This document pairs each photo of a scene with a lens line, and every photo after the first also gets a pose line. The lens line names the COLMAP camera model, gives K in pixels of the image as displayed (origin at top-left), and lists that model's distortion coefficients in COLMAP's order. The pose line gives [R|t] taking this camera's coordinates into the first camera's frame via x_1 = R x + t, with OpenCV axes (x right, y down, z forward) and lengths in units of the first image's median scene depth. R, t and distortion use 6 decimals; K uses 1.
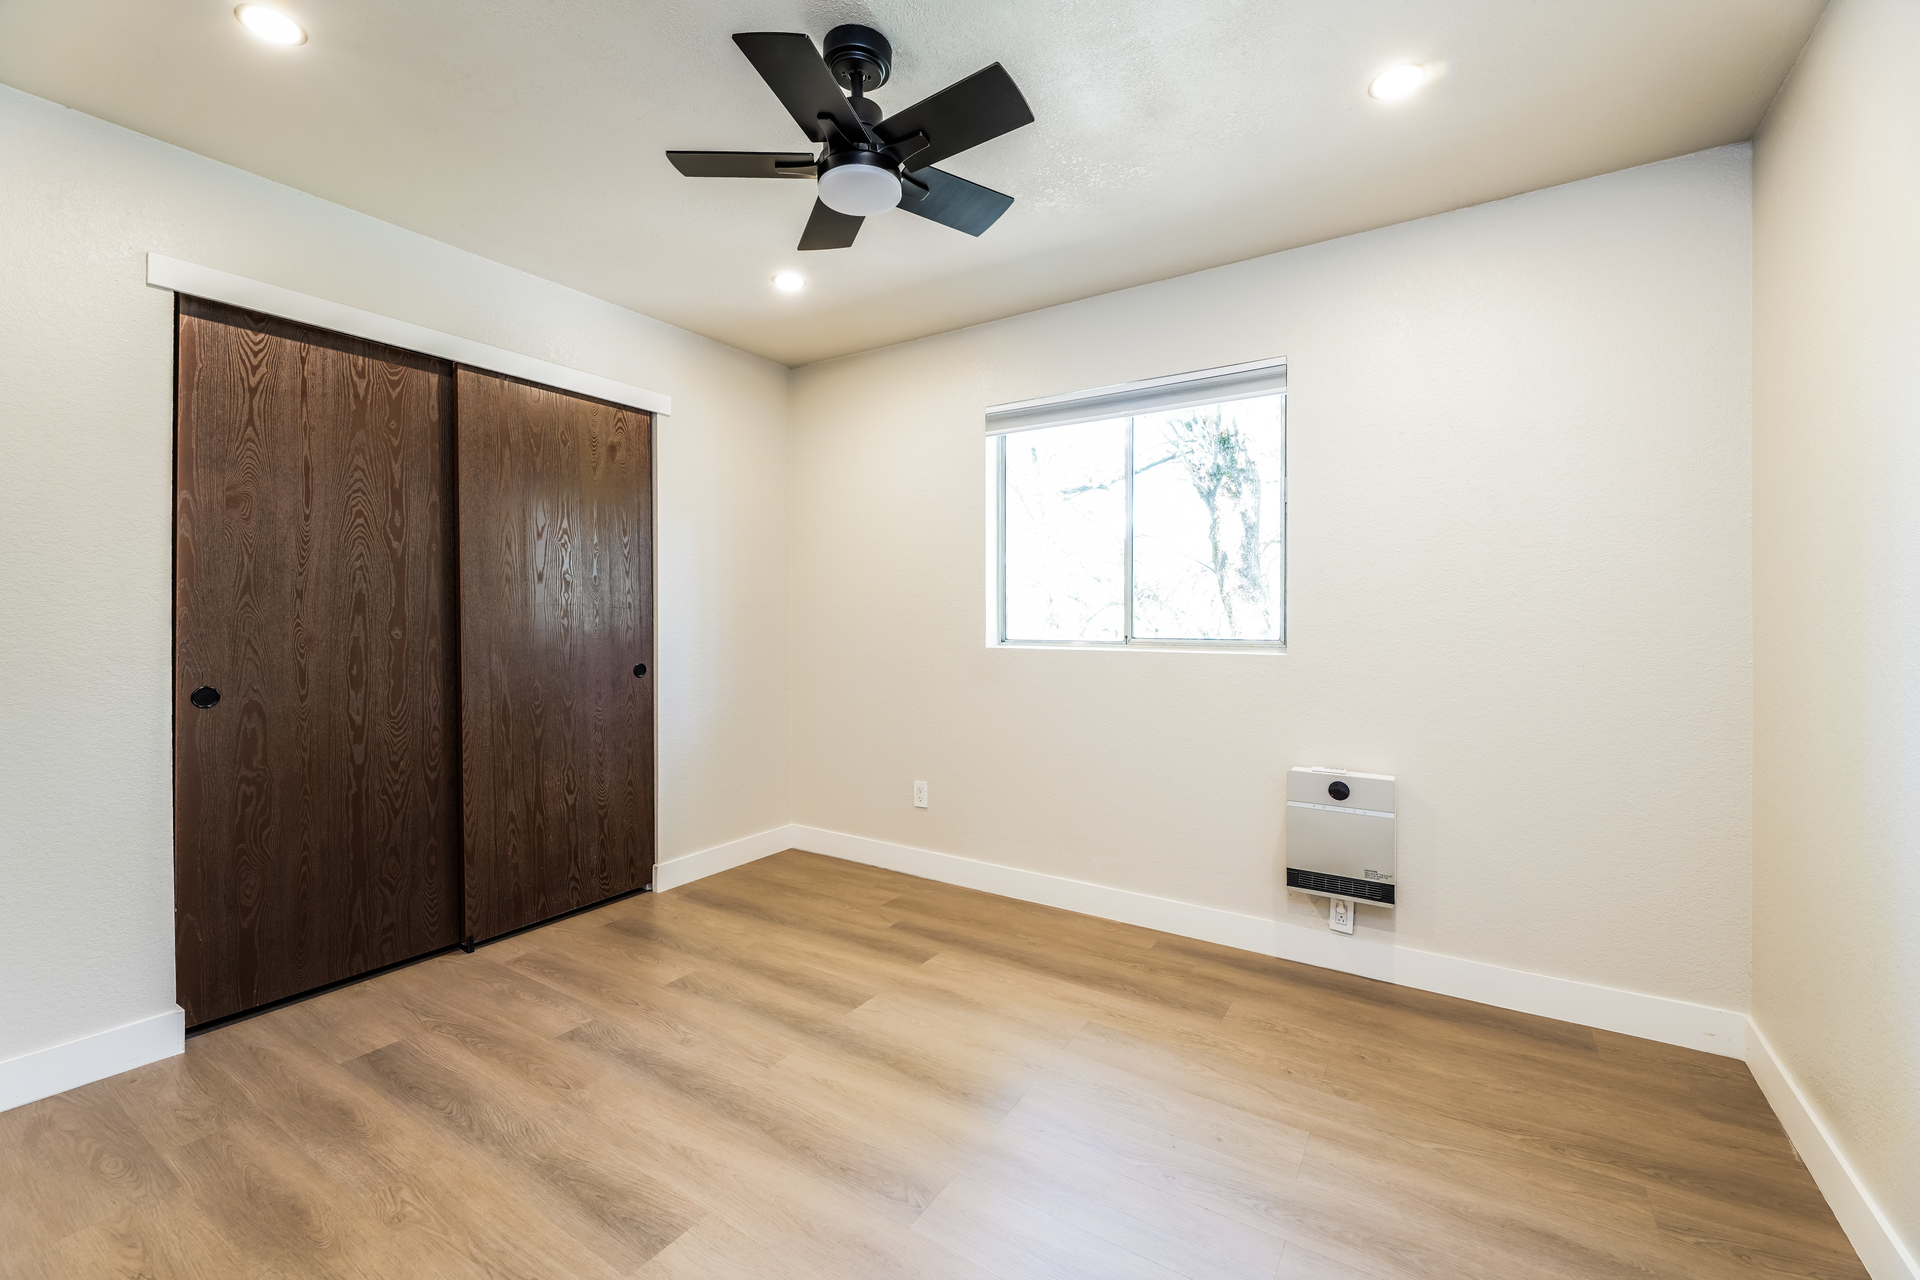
lens RADIAL K [[775.3, 0, 960.8], [0, 775.3, 615.2], [0, 0, 1]] dist [-0.011779, -0.000192]
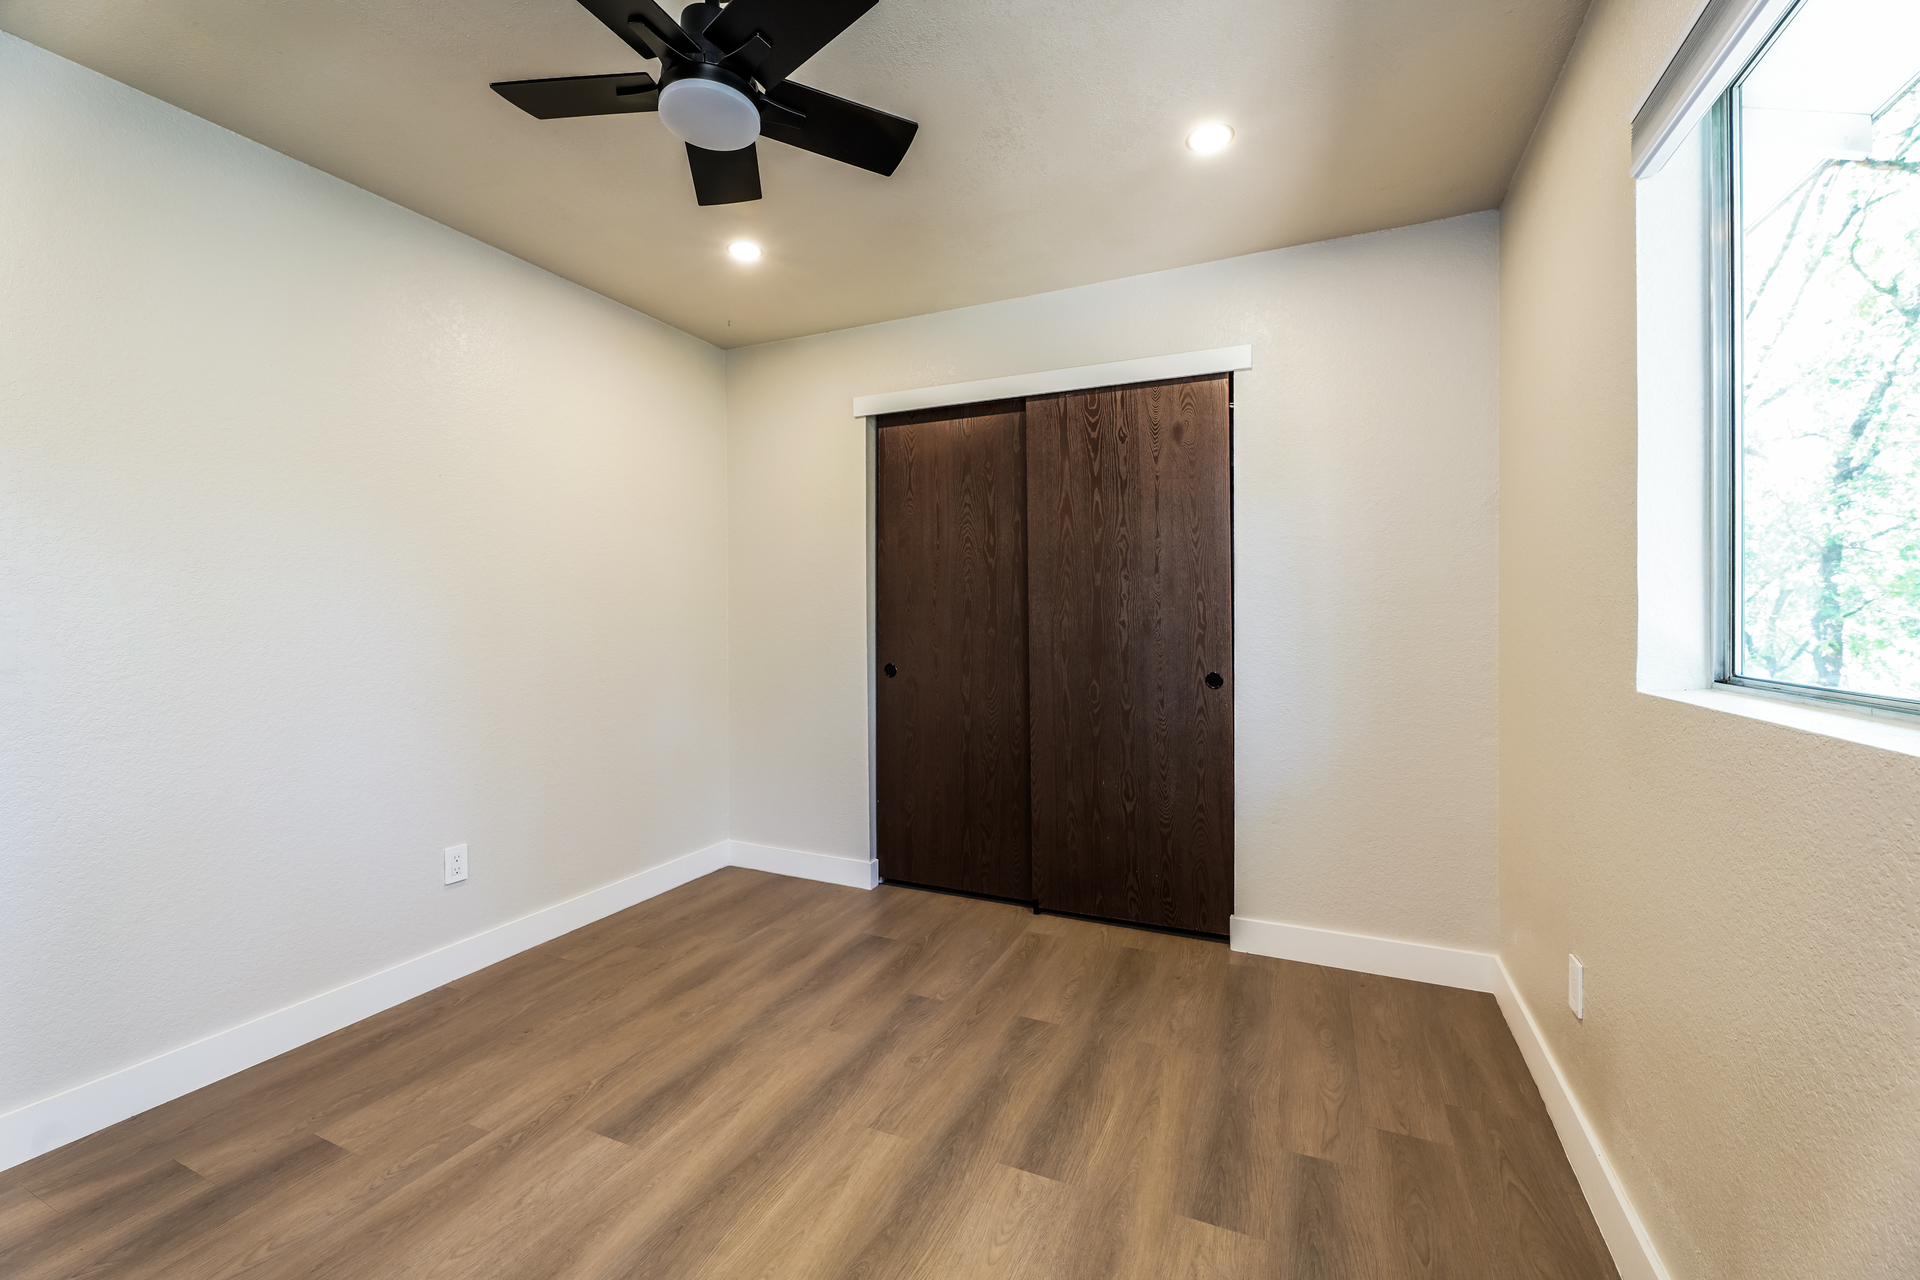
lens RADIAL K [[780.4, 0, 955.3], [0, 780.4, 626.2], [0, 0, 1]] dist [0.002034, 0.000013]
pose [[0.148412, 0.009948, -0.988876, 0.488928], [0.004811, 0.999930, 0.010782, 0.000887], [0.988914, -0.006358, 0.148353, 0.729970]]
